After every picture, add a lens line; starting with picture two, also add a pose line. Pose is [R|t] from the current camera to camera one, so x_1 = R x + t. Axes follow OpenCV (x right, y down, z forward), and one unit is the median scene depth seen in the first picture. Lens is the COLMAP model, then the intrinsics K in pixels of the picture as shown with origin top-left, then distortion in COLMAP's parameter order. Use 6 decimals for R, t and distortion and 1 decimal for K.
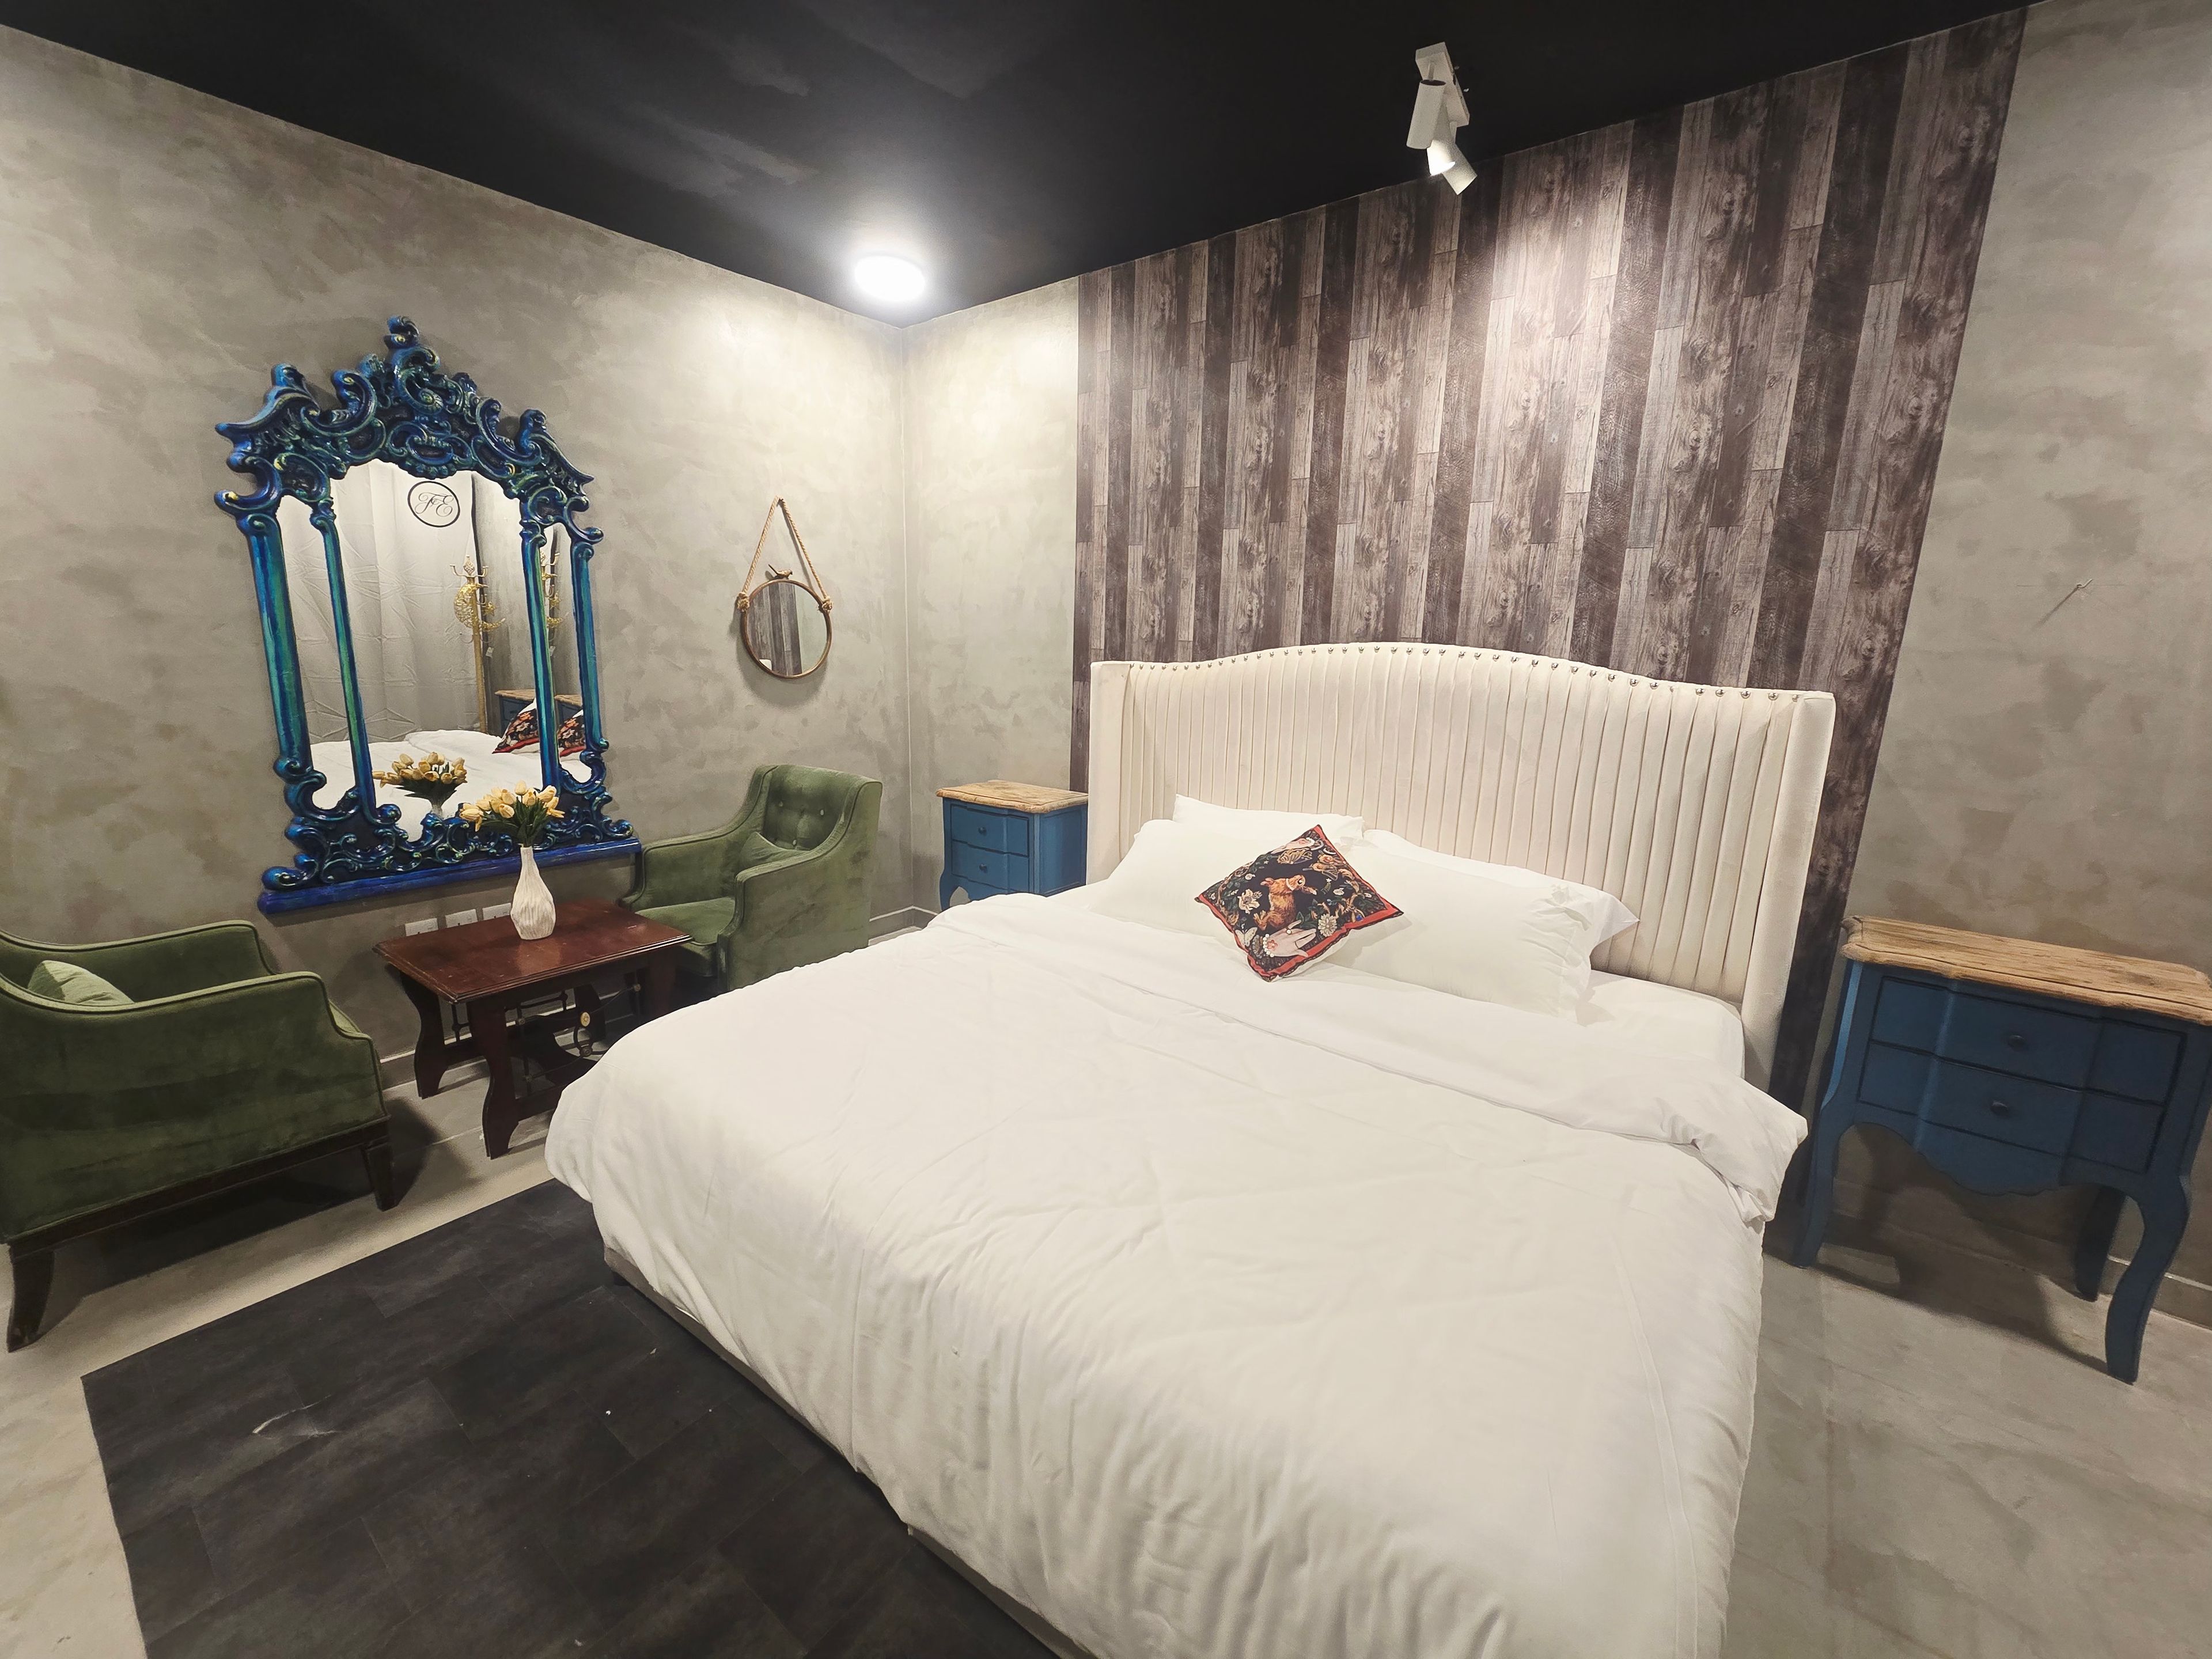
lens RADIAL K [[910.5, 0, 1108.8], [0, 910.5, 820.7], [0, 0, 1]] dist [-0.003217, -0.000203]
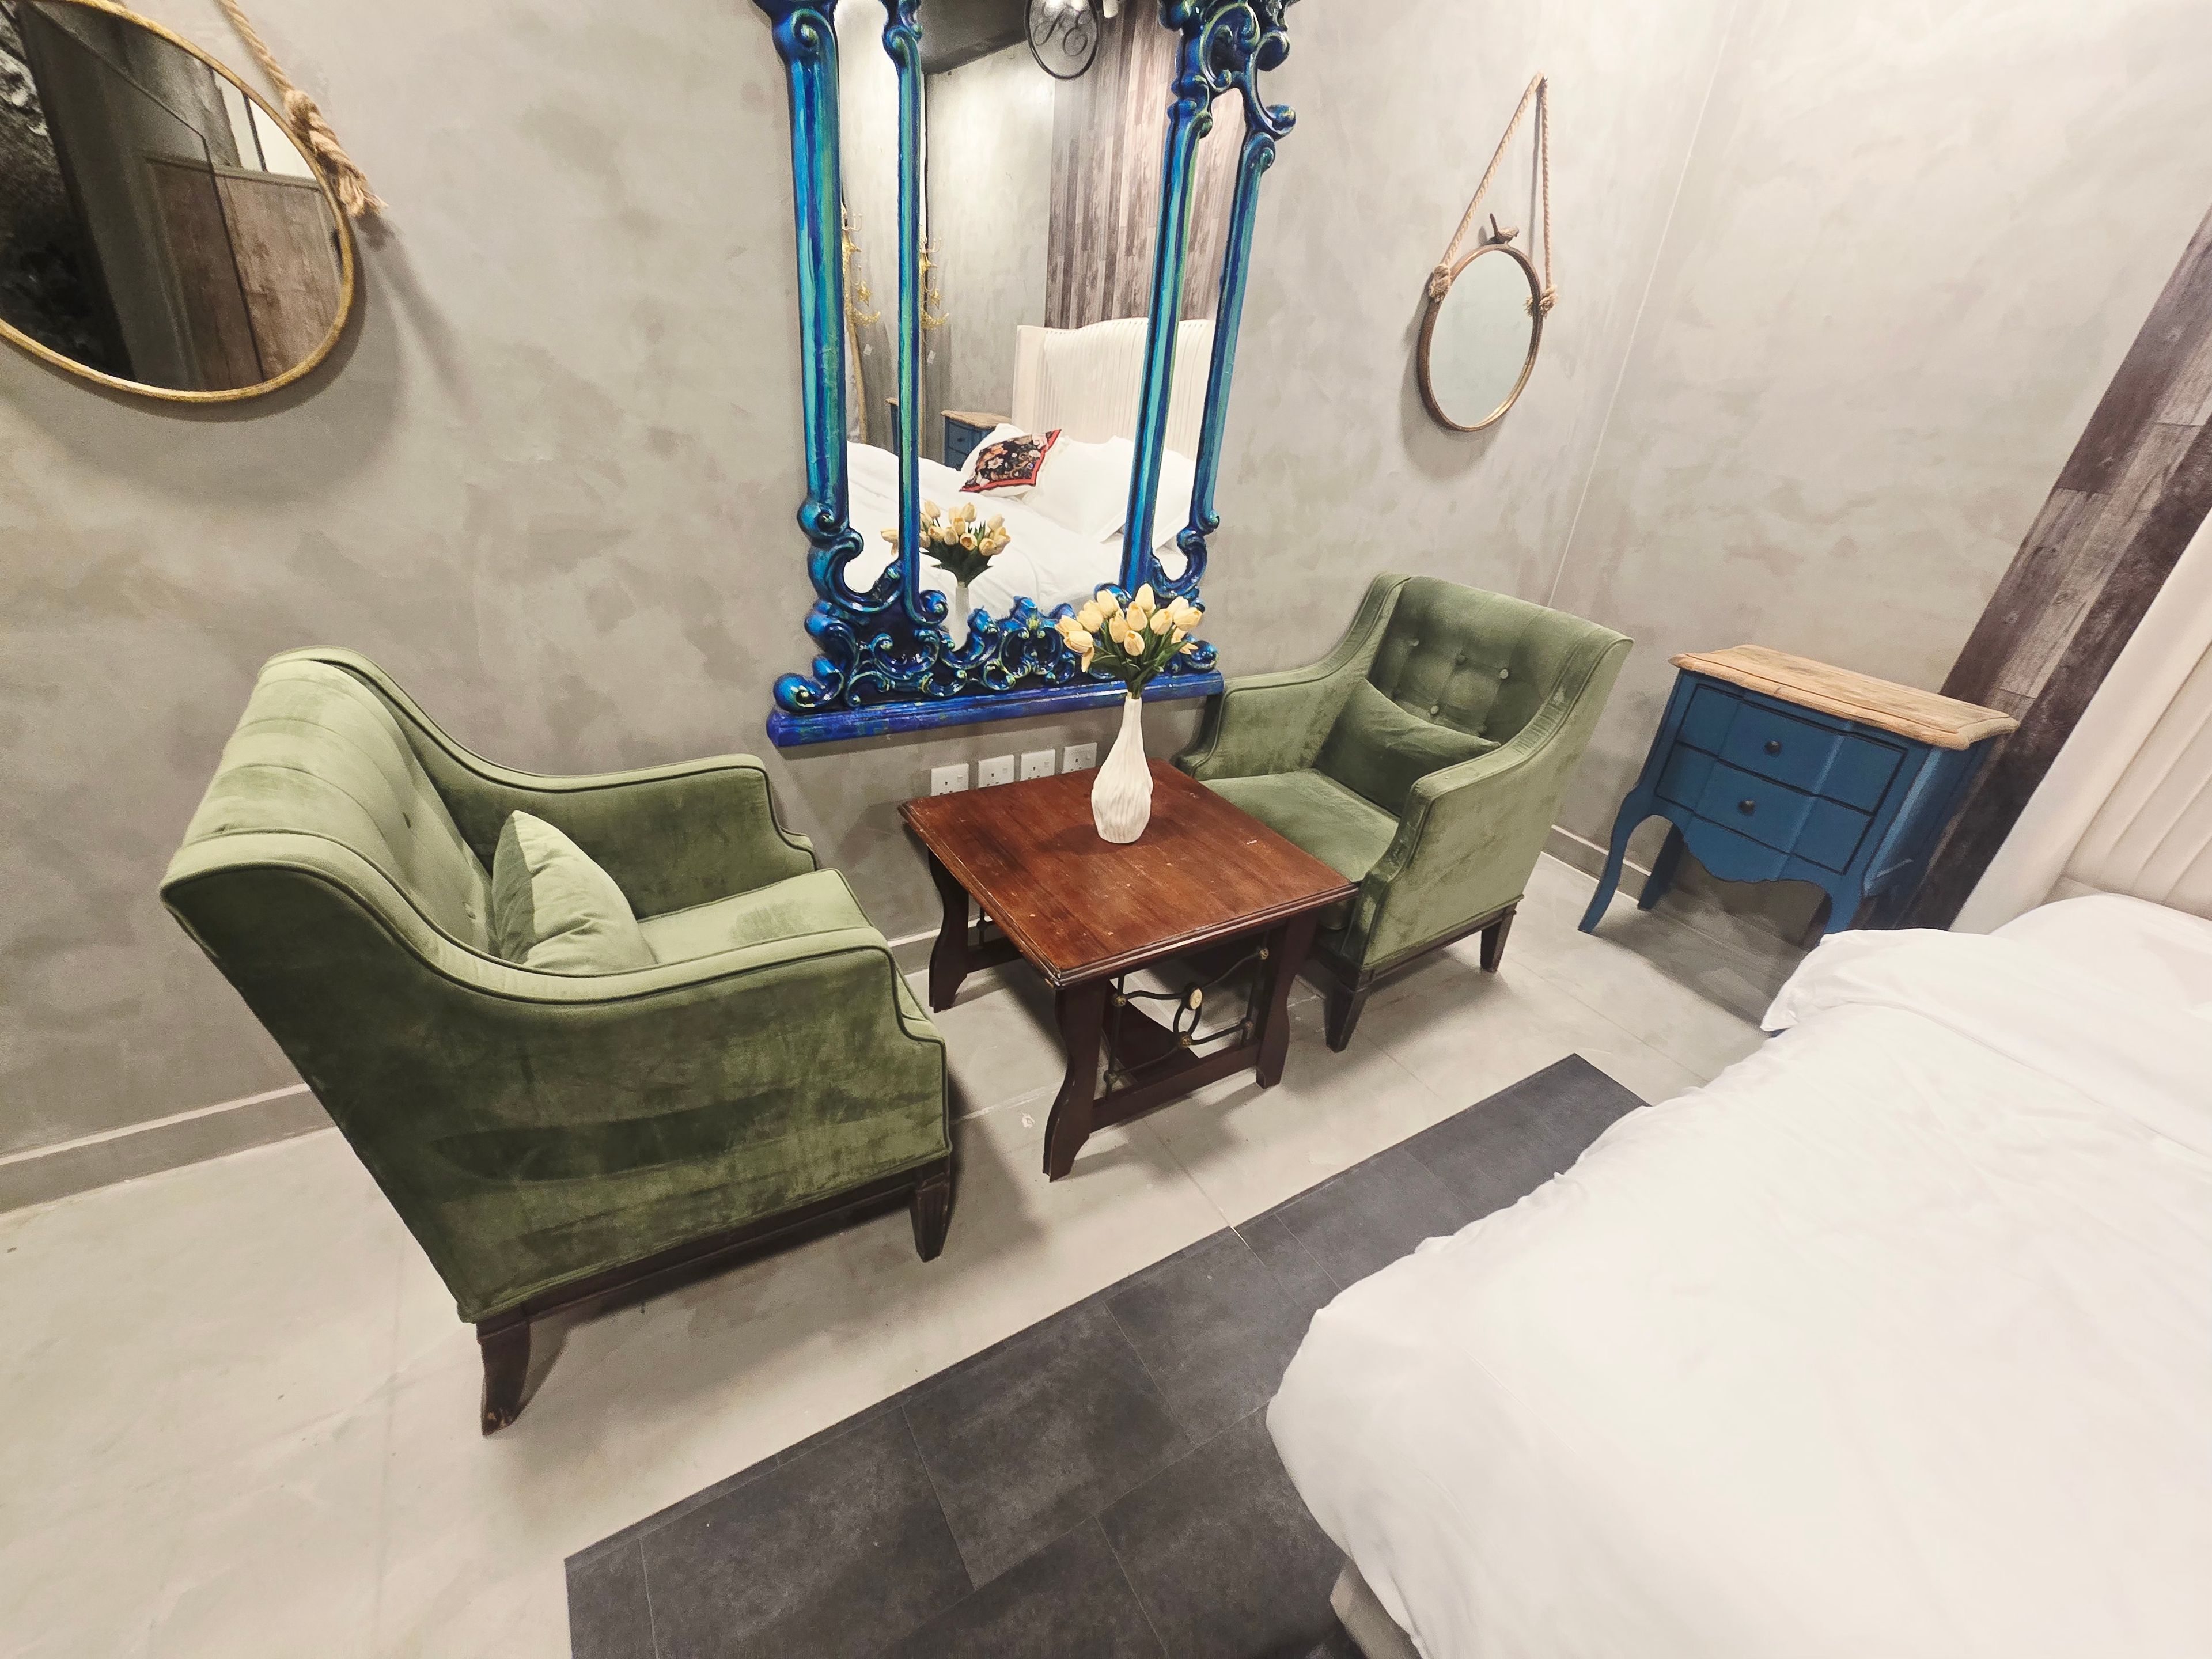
lens RADIAL K [[910.5, 0, 1108.8], [0, 910.5, 820.7], [0, 0, 1]] dist [-0.003217, -0.000203]
pose [[0.932018, 0.215150, -0.291640, -0.456079], [-0.137313, 0.954357, 0.265230, -0.050176], [0.335393, -0.207153, 0.919021, 0.420680]]
